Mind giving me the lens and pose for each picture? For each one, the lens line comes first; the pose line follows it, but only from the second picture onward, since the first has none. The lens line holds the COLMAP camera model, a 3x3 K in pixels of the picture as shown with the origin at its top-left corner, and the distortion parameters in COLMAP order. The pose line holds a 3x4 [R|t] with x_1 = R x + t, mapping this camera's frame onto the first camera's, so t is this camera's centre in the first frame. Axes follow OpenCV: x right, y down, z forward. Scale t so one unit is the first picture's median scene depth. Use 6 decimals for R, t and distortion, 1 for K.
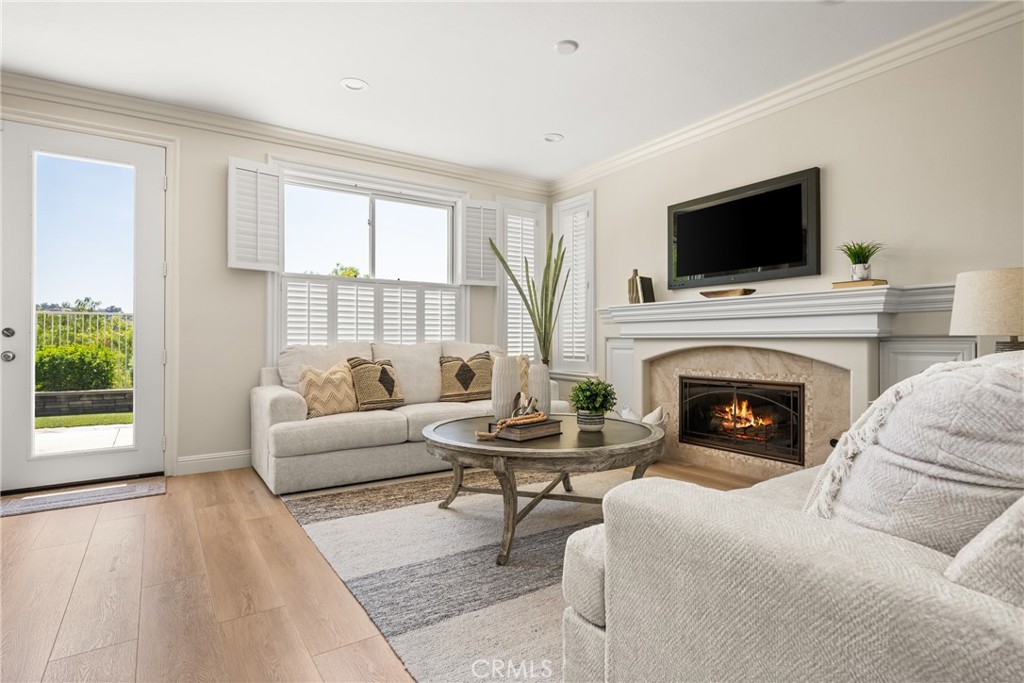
lens RADIAL K [[500.8, 0, 512.3], [0, 500.8, 358.8], [0, 0, 1]] dist [-0.000491, -0.000185]
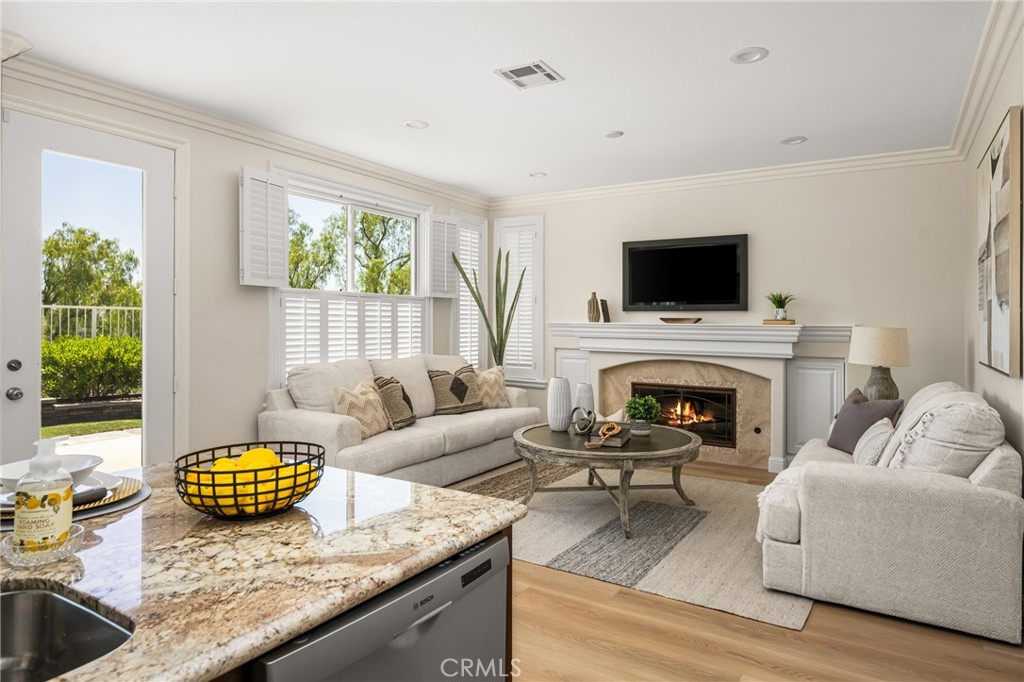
lens RADIAL K [[573.8, 0, 511.1], [0, 573.8, 350.0], [0, 0, 1]] dist [0.003715, 0.001891]
pose [[0.916236, -0.012379, 0.400448, -0.538703], [0.007195, 0.999870, 0.014447, -0.073569], [-0.400575, -0.010356, 0.916206, -0.174978]]
